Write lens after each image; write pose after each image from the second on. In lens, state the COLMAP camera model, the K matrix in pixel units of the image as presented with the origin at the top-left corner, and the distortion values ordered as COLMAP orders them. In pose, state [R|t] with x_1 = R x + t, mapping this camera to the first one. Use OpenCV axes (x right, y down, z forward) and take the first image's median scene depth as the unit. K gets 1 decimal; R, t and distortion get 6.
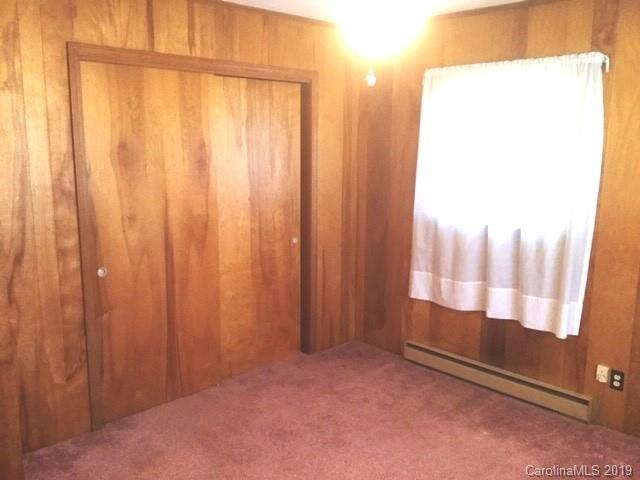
lens RADIAL K [[586.5, 0, 320.0], [0, 586.5, 240.0], [0, 0, 1]] dist [0.120373, -0.220952]
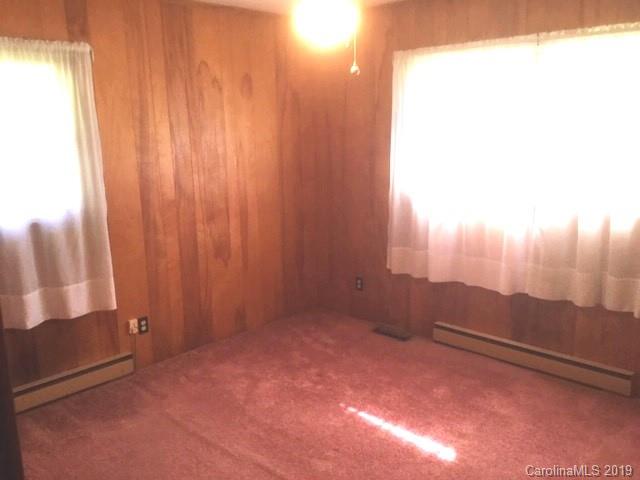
lens RADIAL K [[586.5, 0, 320.0], [0, 586.5, 240.0], [0, 0, 1]] dist [0.120373, -0.220952]
pose [[-0.030511, -0.215010, 0.976135, -0.633351], [0.196676, 0.956206, 0.216767, -0.115957], [-0.979994, 0.198596, 0.013112, 0.599485]]
